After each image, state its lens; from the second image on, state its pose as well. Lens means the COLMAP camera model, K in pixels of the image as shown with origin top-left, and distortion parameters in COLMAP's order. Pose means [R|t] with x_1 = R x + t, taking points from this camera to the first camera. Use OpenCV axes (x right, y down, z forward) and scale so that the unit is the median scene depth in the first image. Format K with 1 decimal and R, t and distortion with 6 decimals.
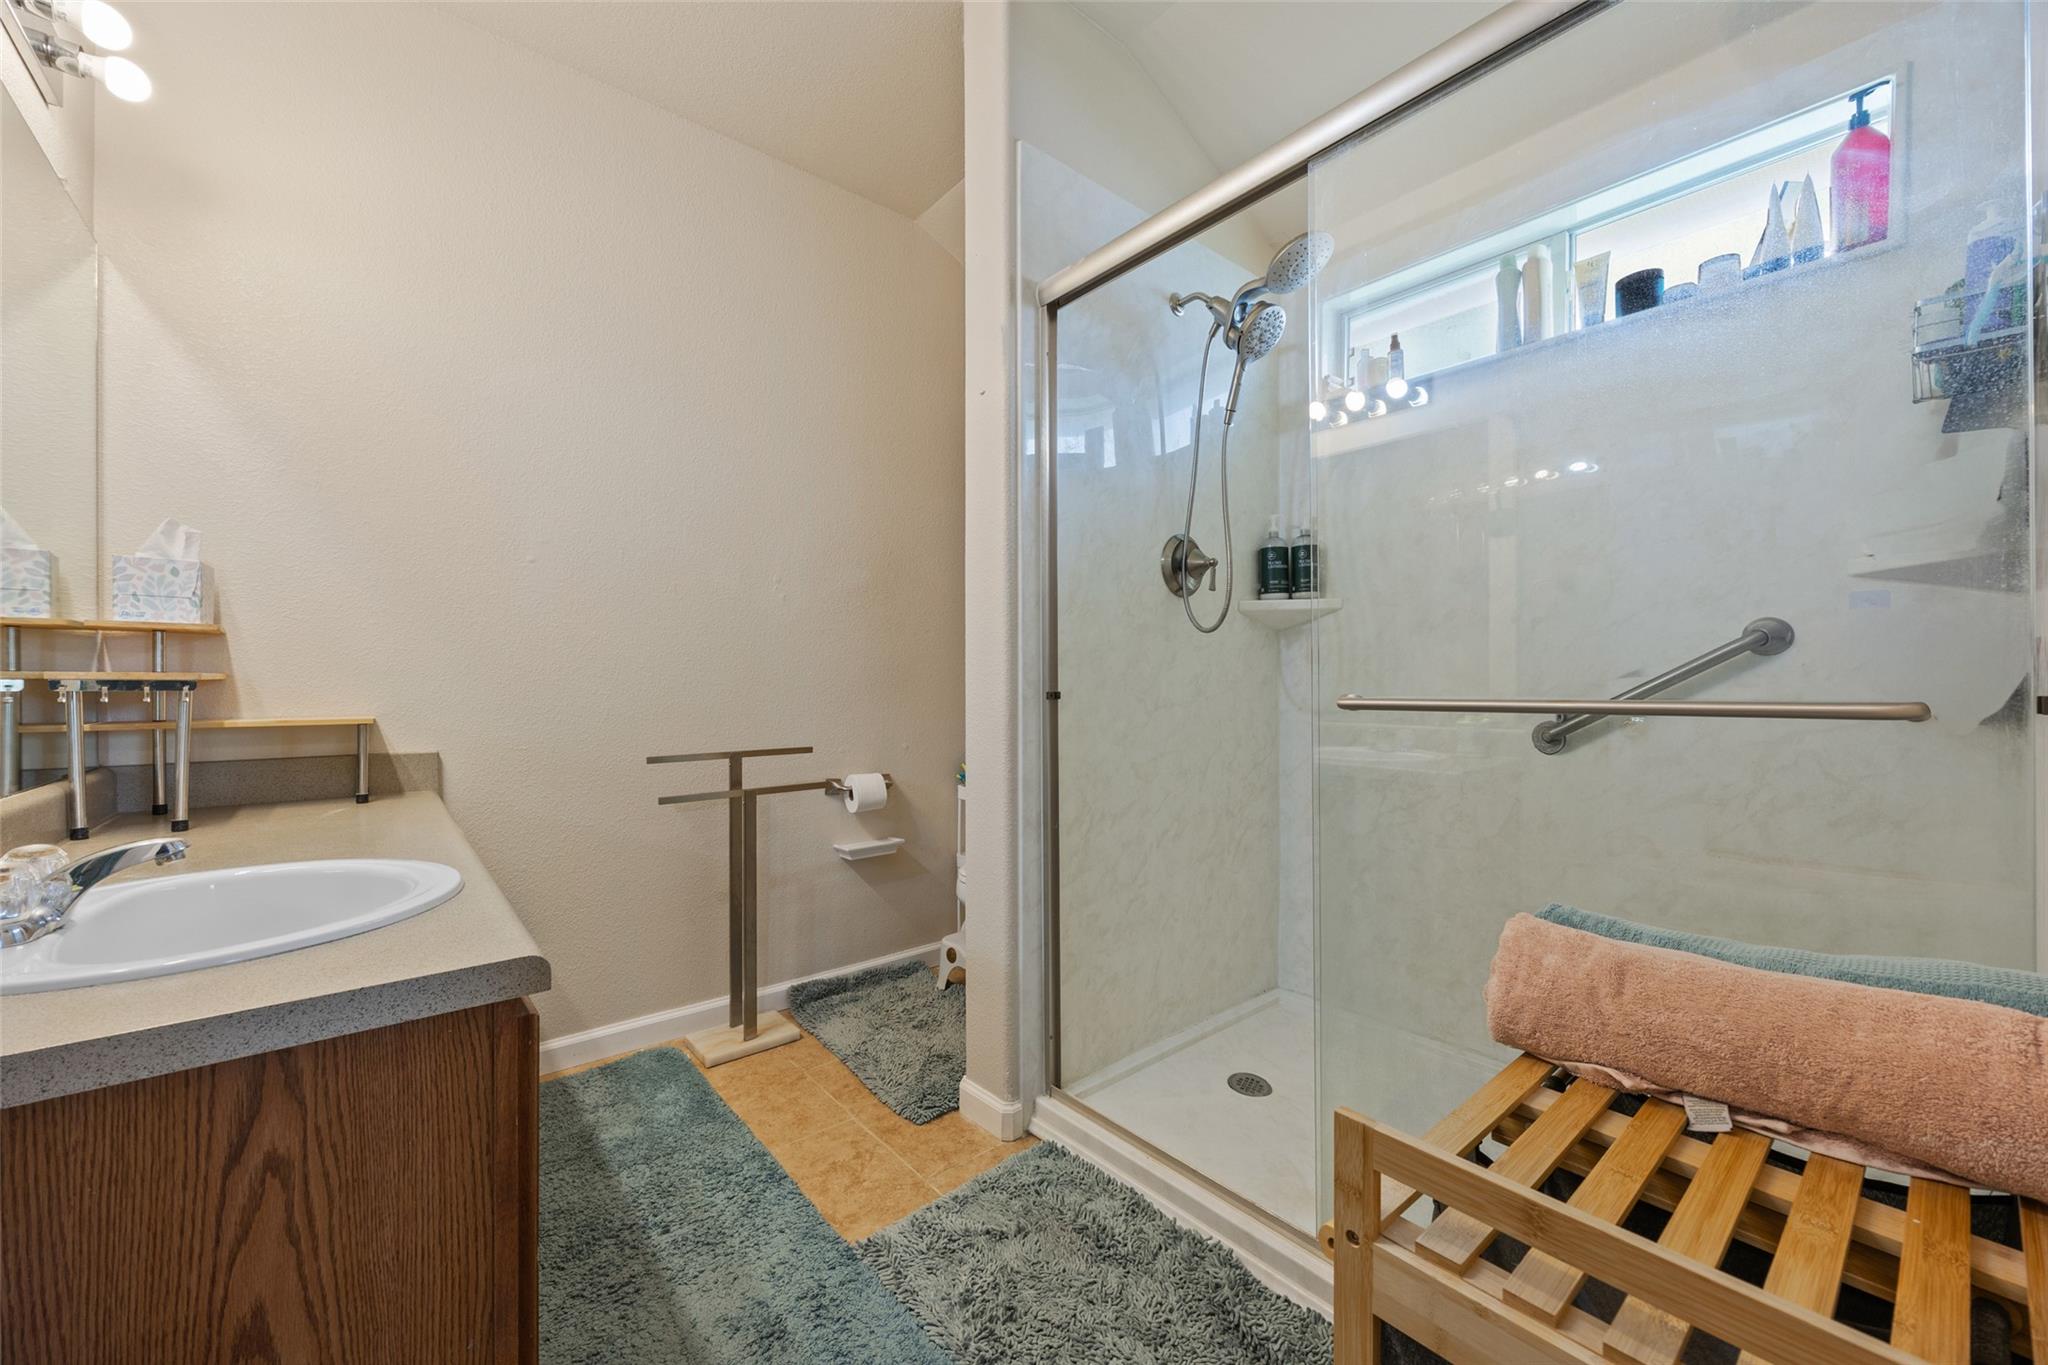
lens RADIAL K [[786.7, 0, 1024.0], [0, 786.7, 682.5], [0, 0, 1]] dist [-0.000370, -0.000008]
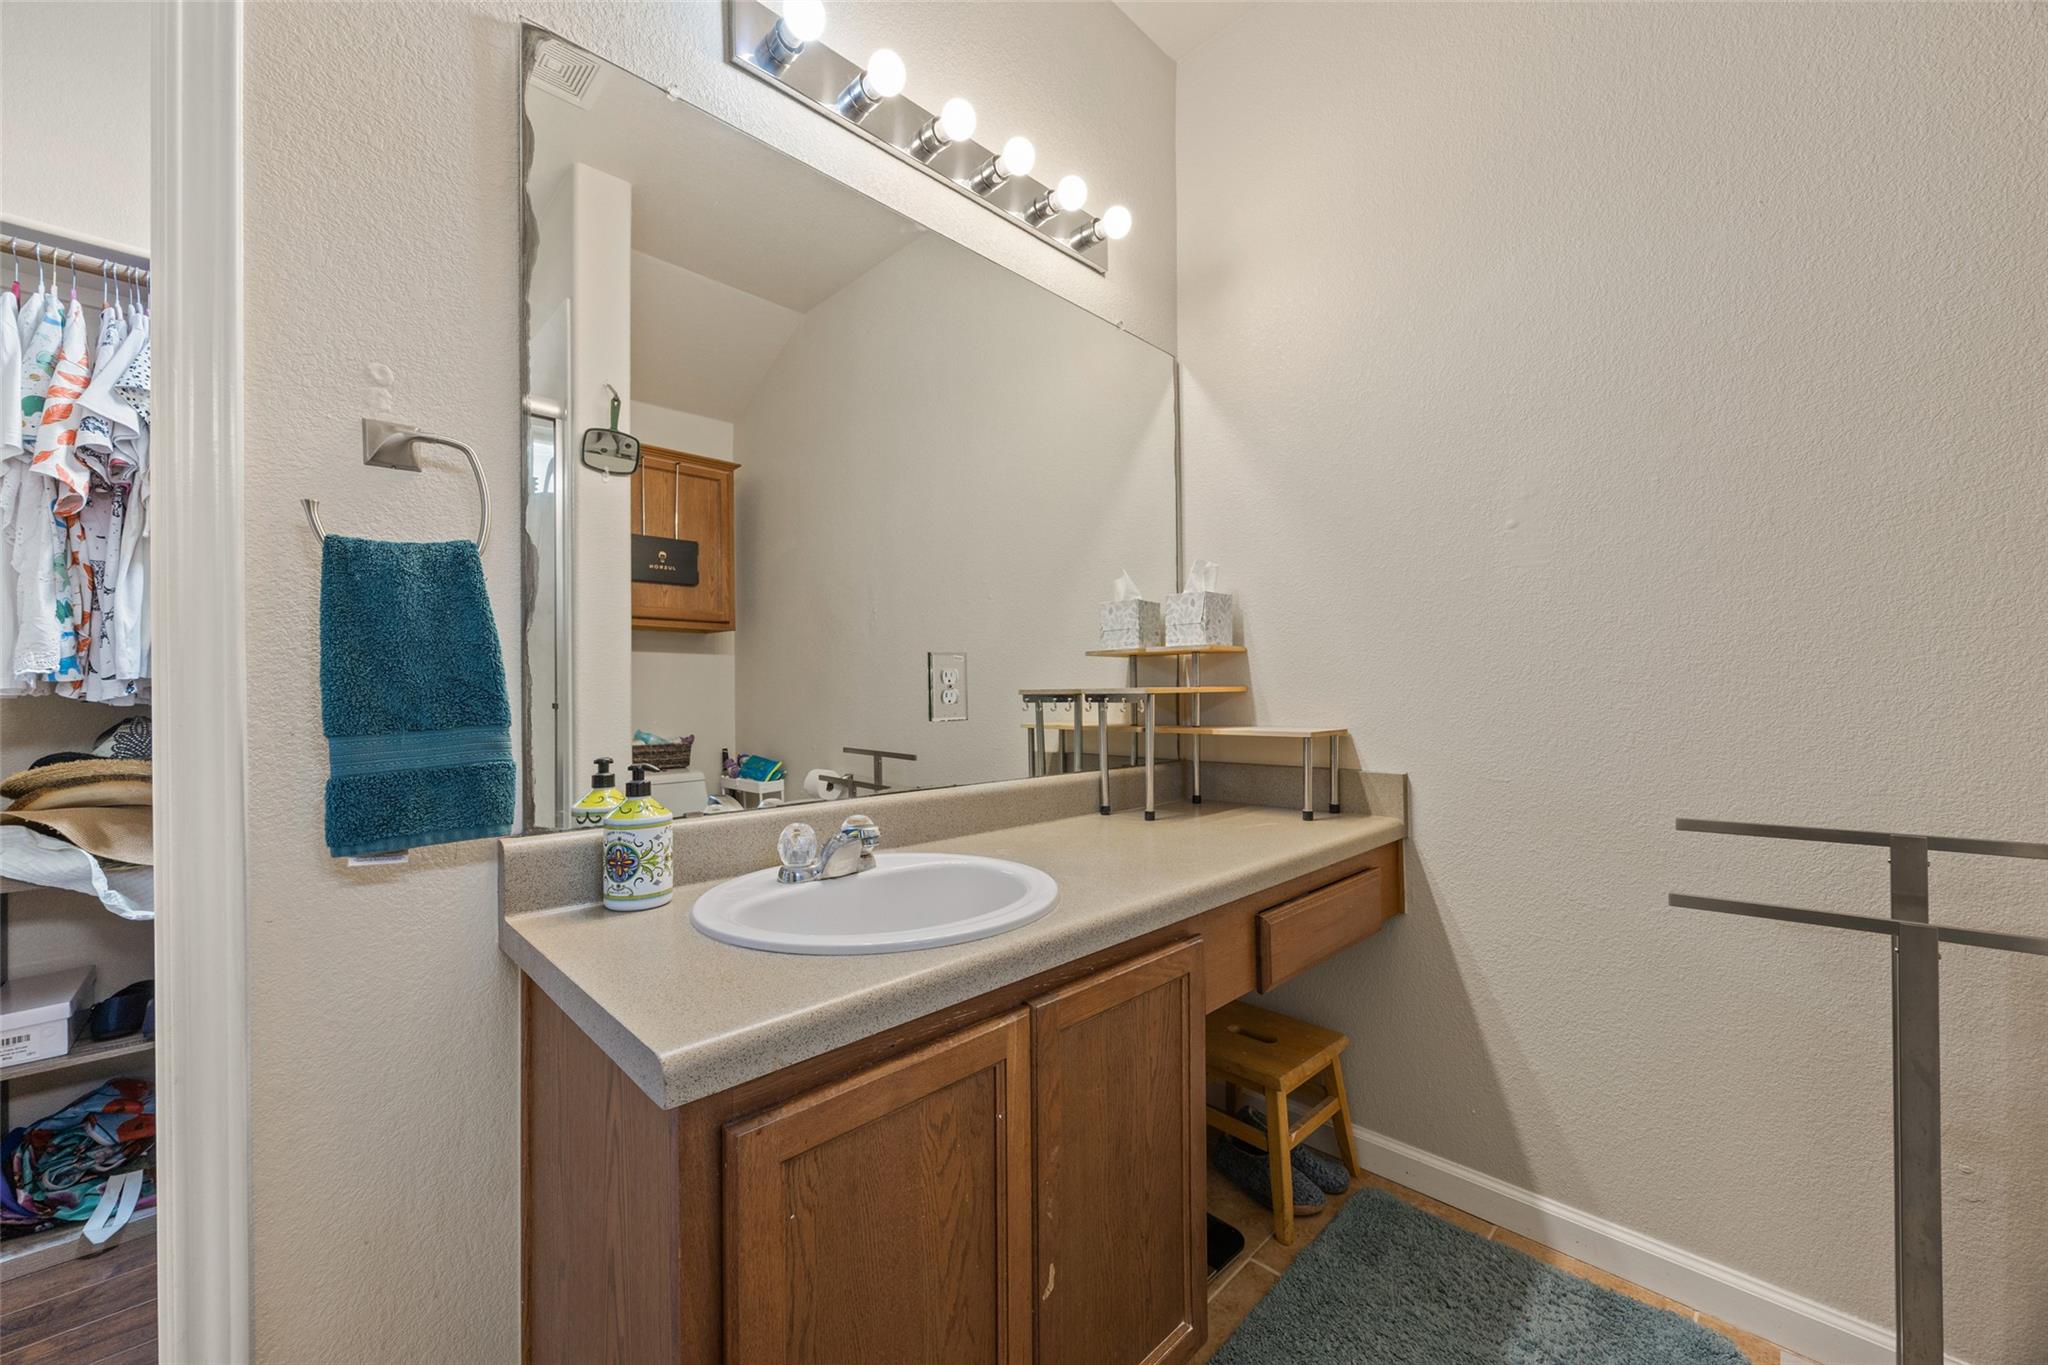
lens RADIAL K [[786.7, 0, 1024.0], [0, 786.7, 682.5], [0, 0, 1]] dist [-0.000370, -0.000008]
pose [[0.070018, -0.009246, -0.997503, 0.082016], [0.016131, 0.999837, -0.008135, -0.010726], [0.997415, -0.015522, 0.070156, 0.543483]]
